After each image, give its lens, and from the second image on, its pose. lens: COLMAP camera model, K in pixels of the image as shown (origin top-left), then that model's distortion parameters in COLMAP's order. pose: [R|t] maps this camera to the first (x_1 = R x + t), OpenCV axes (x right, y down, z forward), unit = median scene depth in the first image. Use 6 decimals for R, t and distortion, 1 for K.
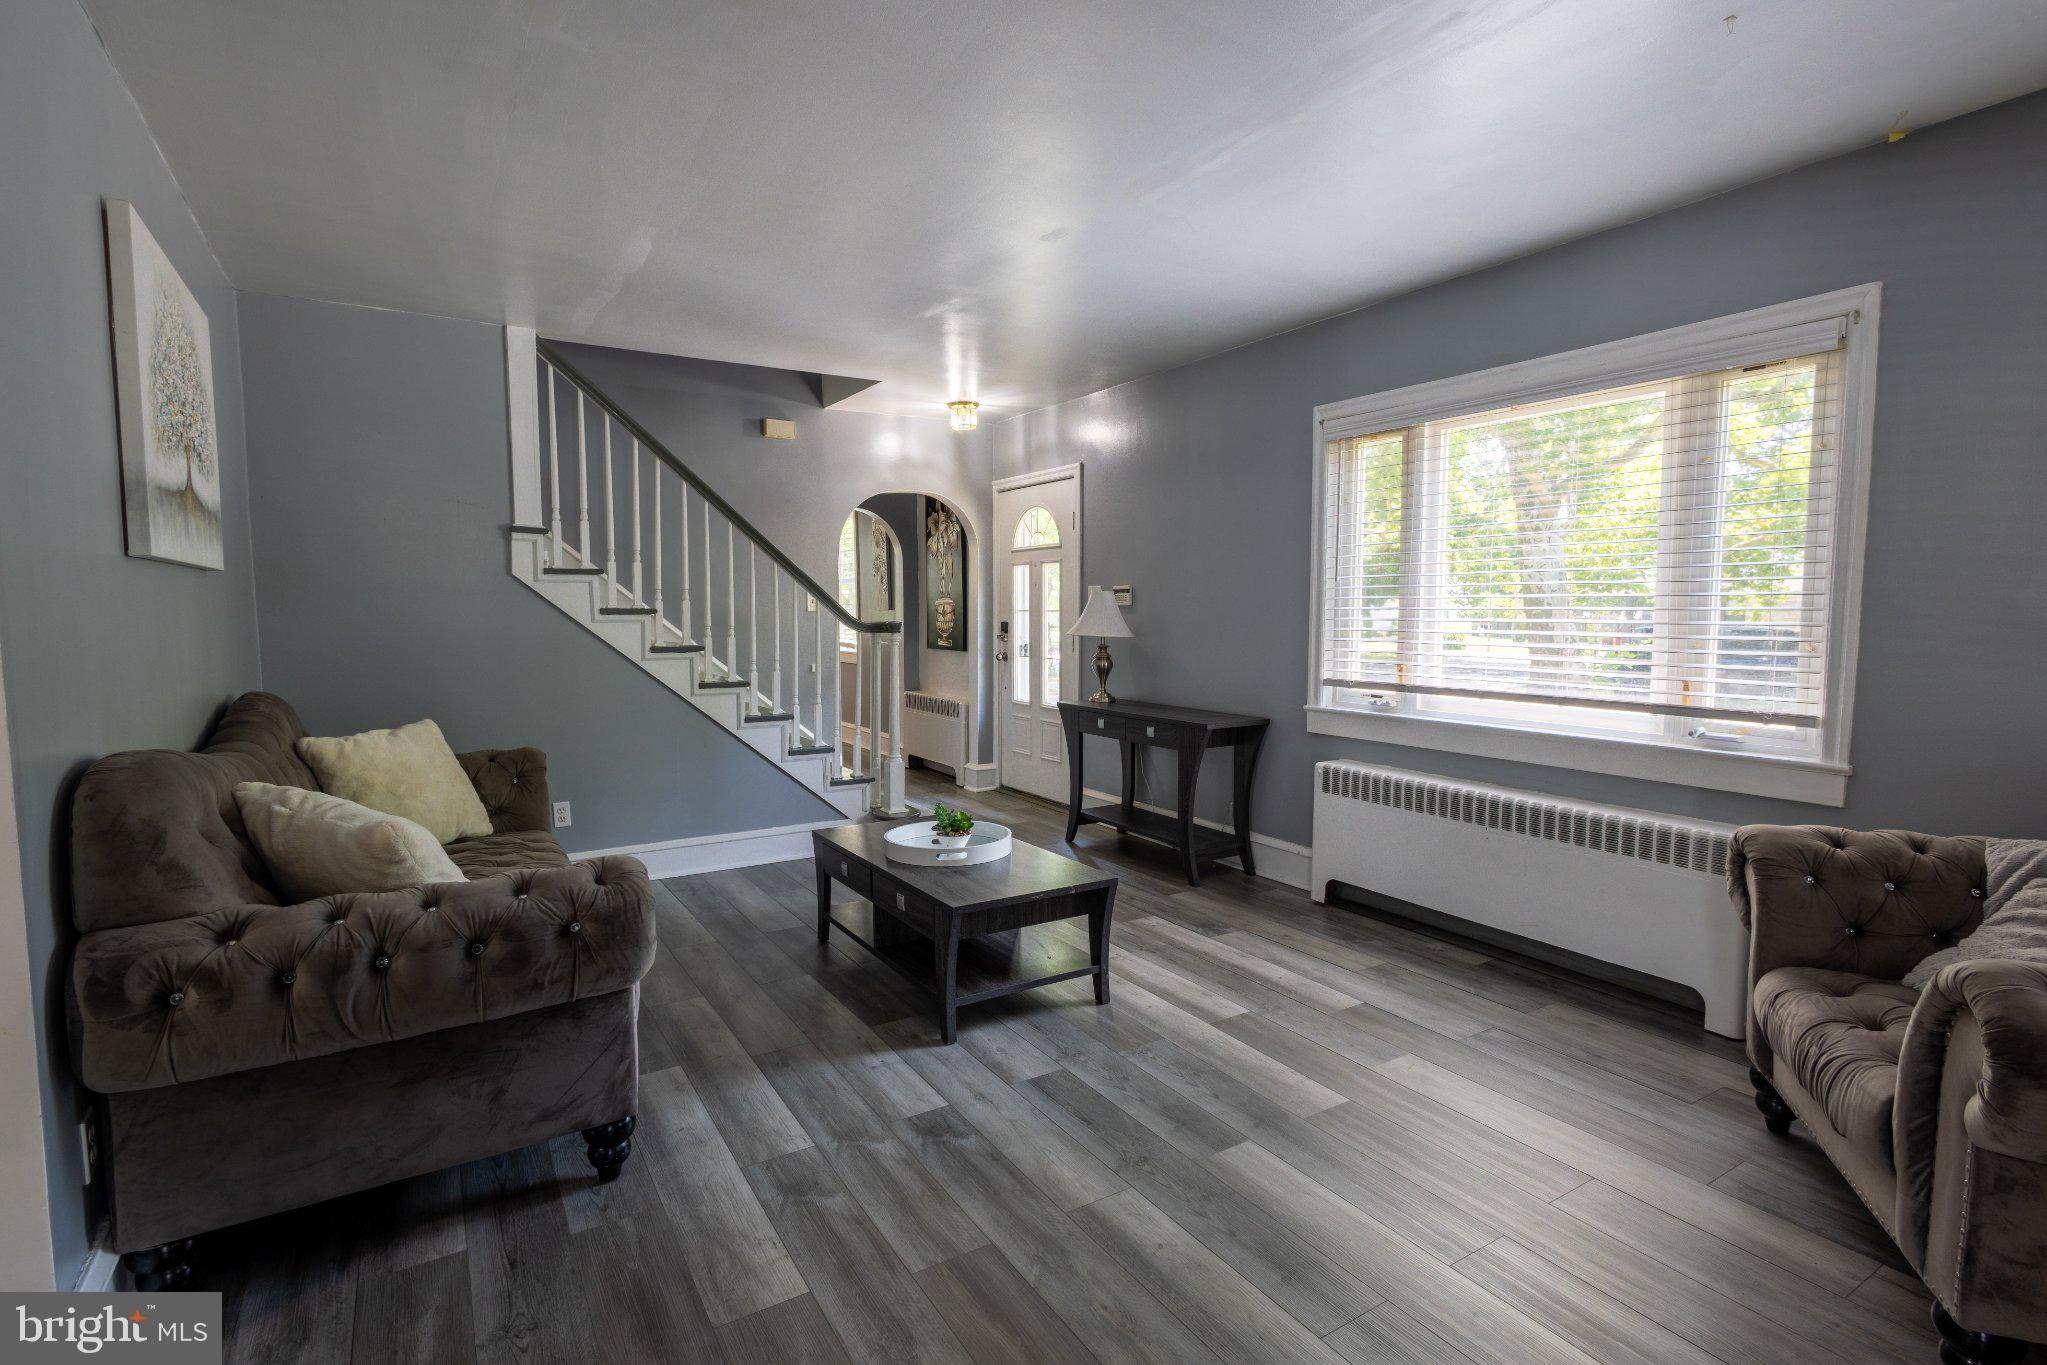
lens RADIAL K [[970.1, 0, 1032.0], [0, 970.1, 680.8], [0, 0, 1]] dist [0.008429, 0.000676]
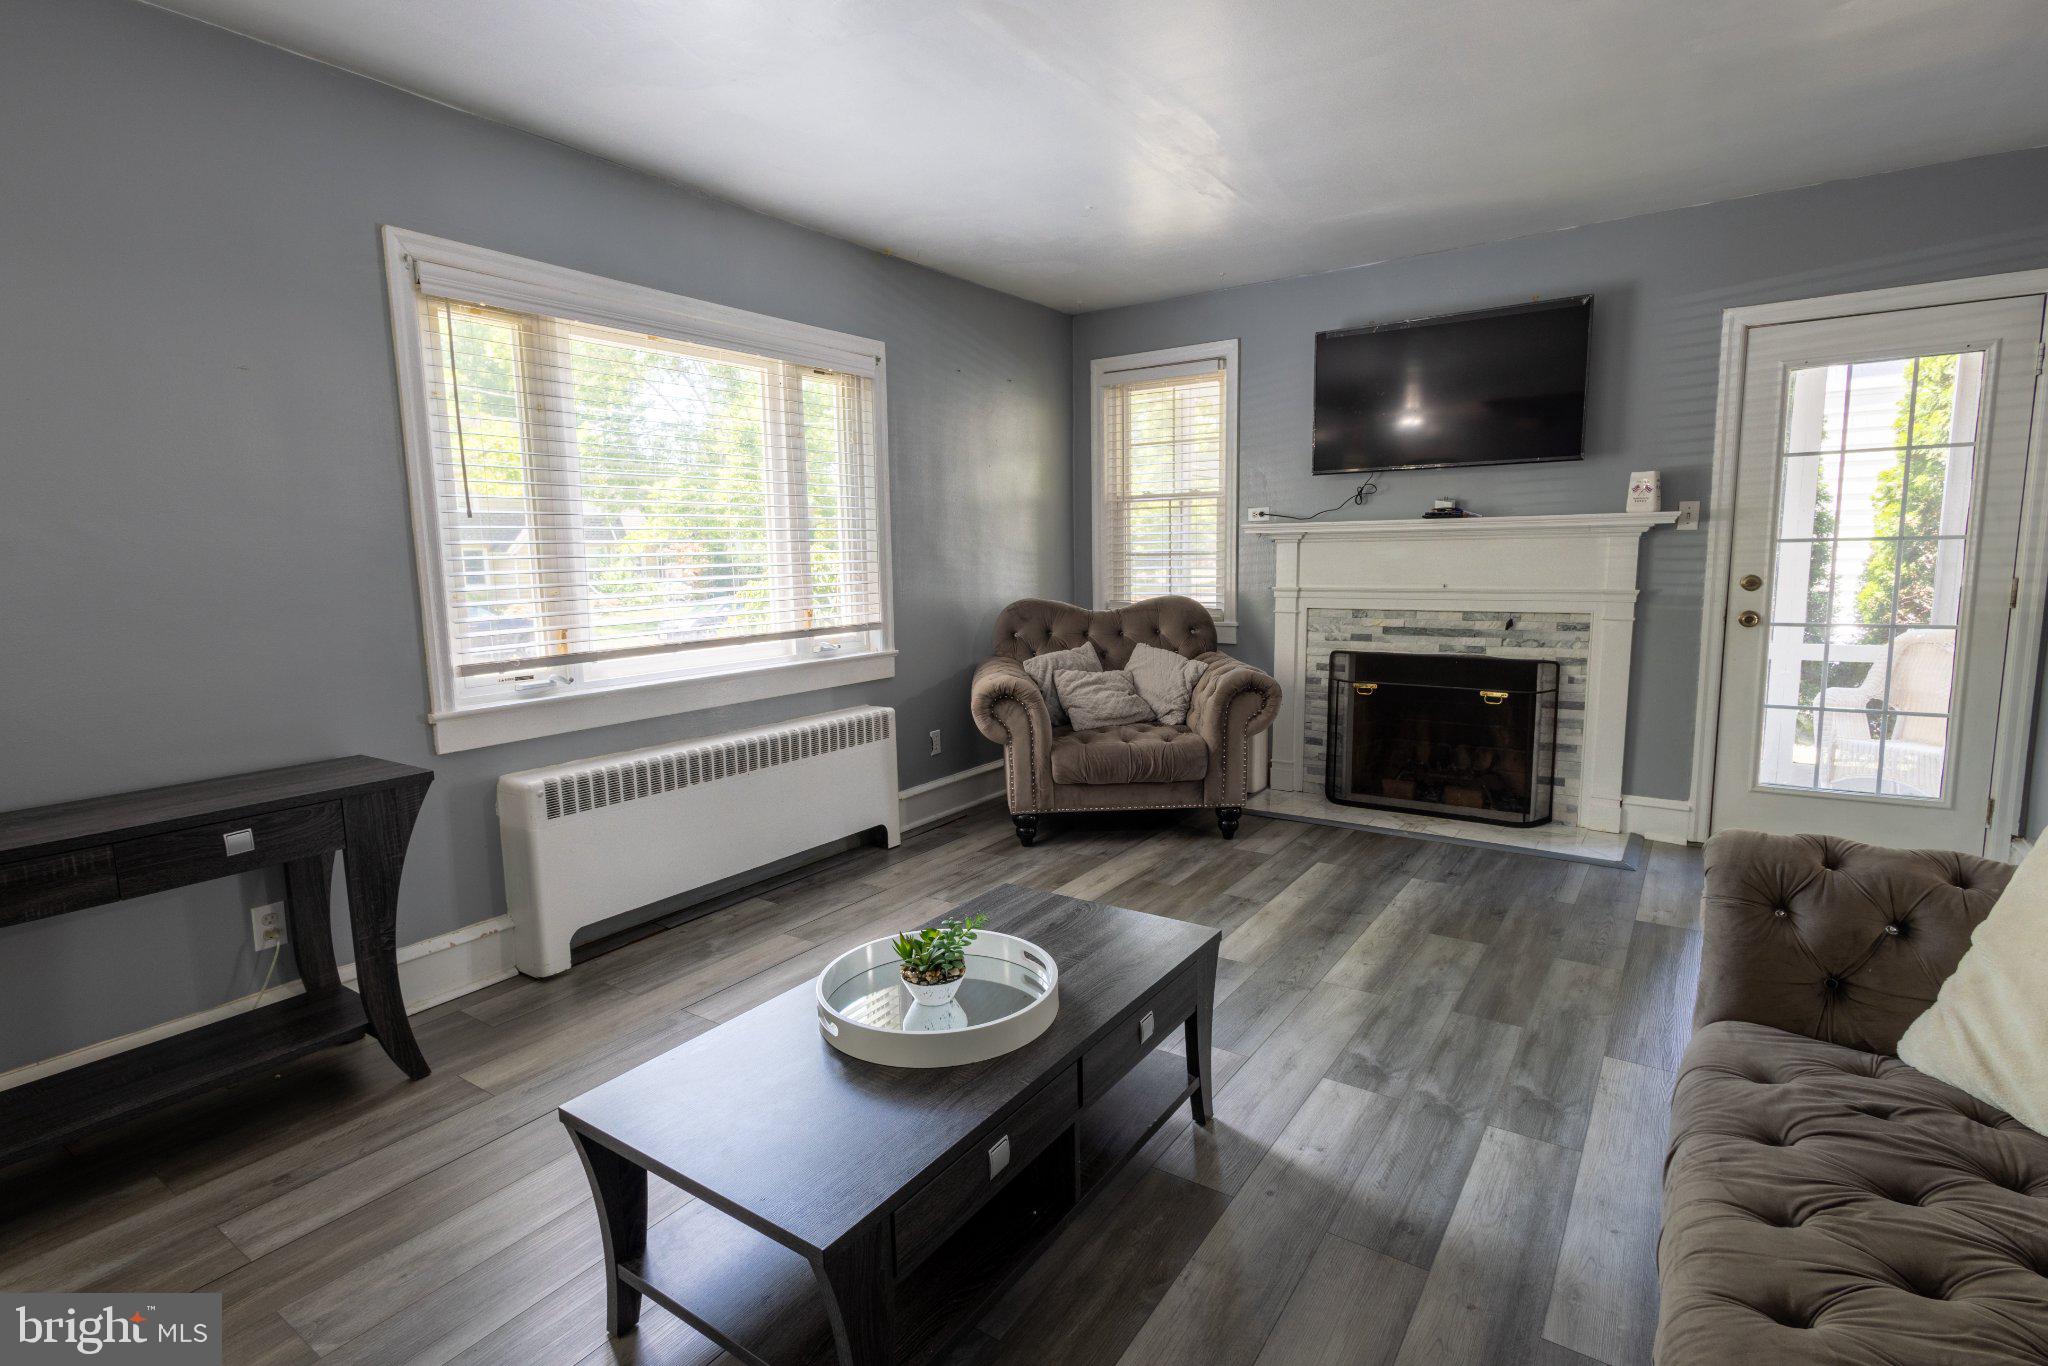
lens RADIAL K [[970.6, 0, 1032.5], [0, 970.6, 681.3], [0, 0, 1]] dist [0.008429, 0.000676]
pose [[-0.380888, -0.114037, 0.917562, -0.612712], [0.094105, 0.982431, 0.161162, -0.083782], [-0.919820, 0.147732, -0.363465, 1.199182]]
